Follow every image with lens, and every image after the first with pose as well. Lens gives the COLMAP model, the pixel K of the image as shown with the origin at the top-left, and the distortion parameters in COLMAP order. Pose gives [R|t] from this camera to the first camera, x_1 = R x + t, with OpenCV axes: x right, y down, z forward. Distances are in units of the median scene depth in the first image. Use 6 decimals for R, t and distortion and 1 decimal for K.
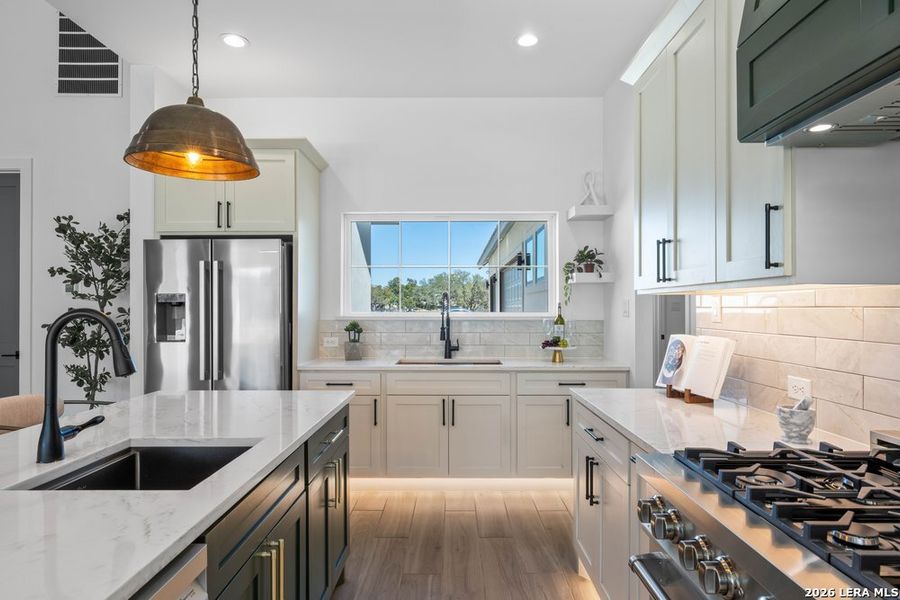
lens RADIAL K [[521.7, 0, 449.7], [0, 521.7, 303.5], [0, 0, 1]] dist [0.002764, 0.001702]
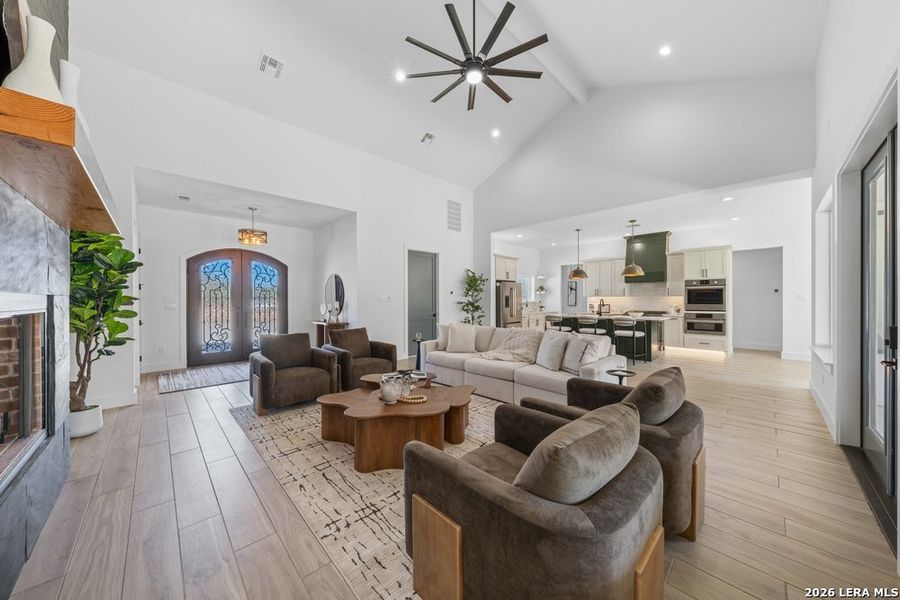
lens RADIAL K [[304.1, 0, 453.1], [0, 304.1, 298.0], [0, 0, 1]] dist [-0.002482, -0.000152]
pose [[0.706222, -0.001431, 0.707989, -2.148416], [-0.002194, 0.999989, 0.004209, -0.009562], [-0.707987, -0.004526, 0.706211, -0.296581]]
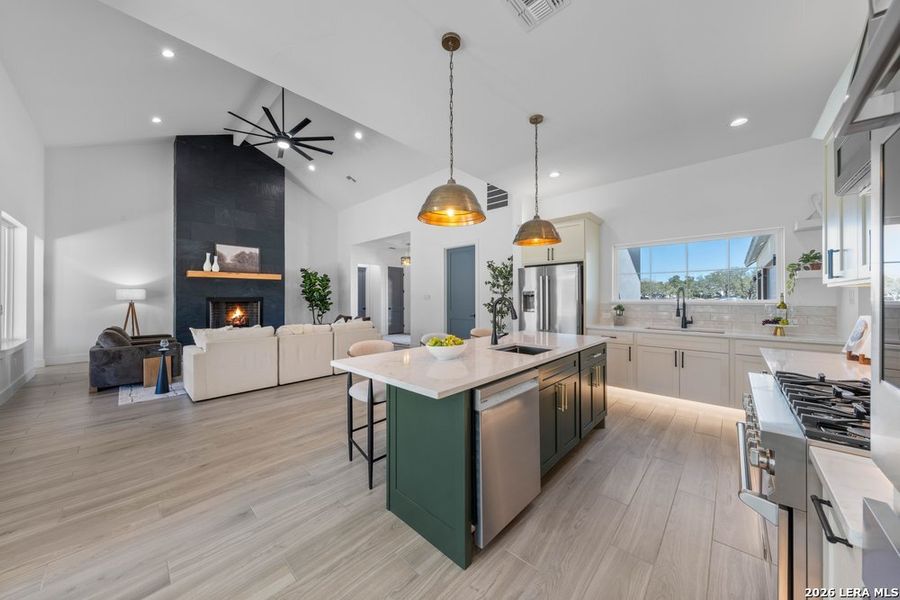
lens RADIAL K [[304.1, 0, 453.1], [0, 304.1, 298.0], [0, 0, 1]] dist [-0.002482, -0.000152]
pose [[0.741095, -0.000477, -0.671400, 0.104562], [0.007169, 0.999948, 0.007202, -0.000359], [0.671361, -0.010151, 0.741061, -0.191271]]
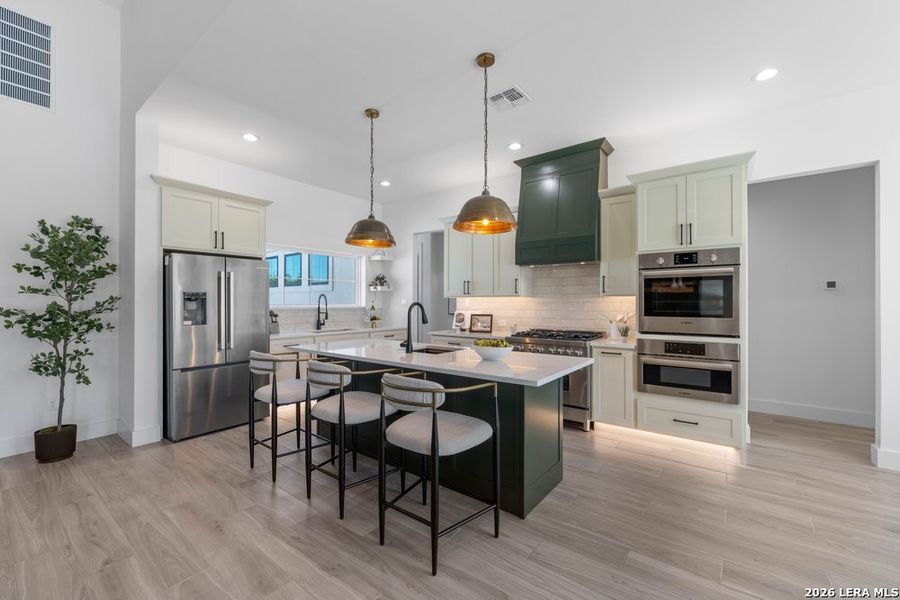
lens RADIAL K [[369.6, 0, 450.0], [0, 369.6, 300.0], [0, 0, 1]] dist [0.001803, 0.000114]
pose [[0.603166, 0.005387, 0.797598, -0.810197], [-0.006843, 0.999975, -0.001579, -0.000477], [-0.797587, -0.004505, 0.603188, -0.161014]]
